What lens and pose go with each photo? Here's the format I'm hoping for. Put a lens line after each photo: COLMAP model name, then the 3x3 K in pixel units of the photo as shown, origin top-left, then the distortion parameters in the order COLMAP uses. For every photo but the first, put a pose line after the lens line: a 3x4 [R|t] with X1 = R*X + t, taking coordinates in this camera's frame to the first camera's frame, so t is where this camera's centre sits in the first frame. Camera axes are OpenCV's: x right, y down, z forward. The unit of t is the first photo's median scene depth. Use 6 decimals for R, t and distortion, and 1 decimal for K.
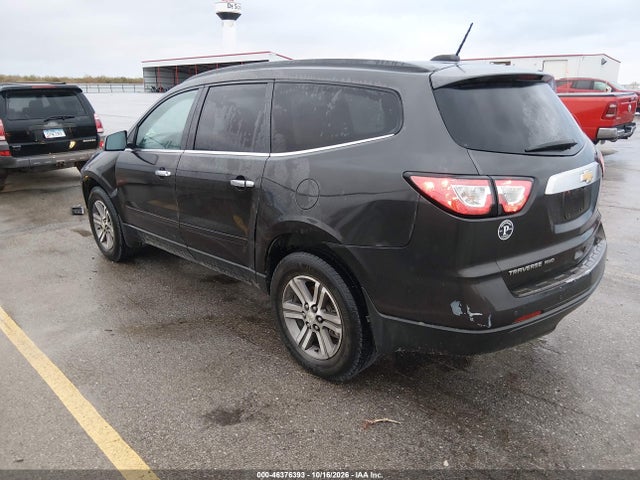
lens RADIAL K [[482.5, 0, 320.0], [0, 482.5, 240.0], [0, 0, 1]] dist [0.056514, -0.095323]
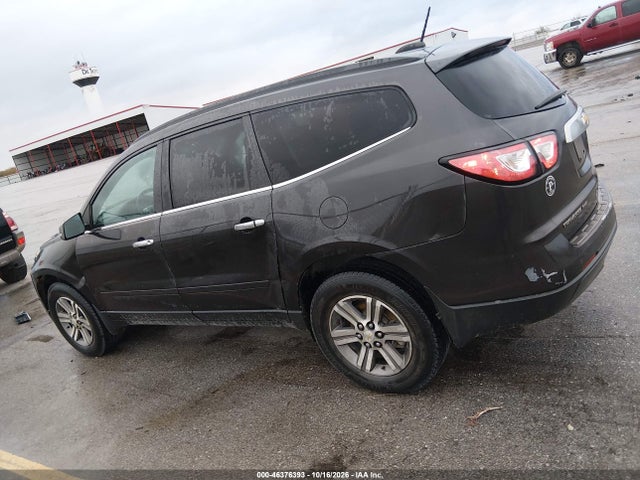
lens RADIAL K [[482.5, 0, 320.0], [0, 482.5, 240.0], [0, 0, 1]] dist [0.056514, -0.095323]
pose [[0.940944, -0.298880, 0.159044, -0.203506], [0.305790, 0.951882, -0.020327, -0.030141], [-0.145316, 0.067761, 0.987062, 0.059132]]
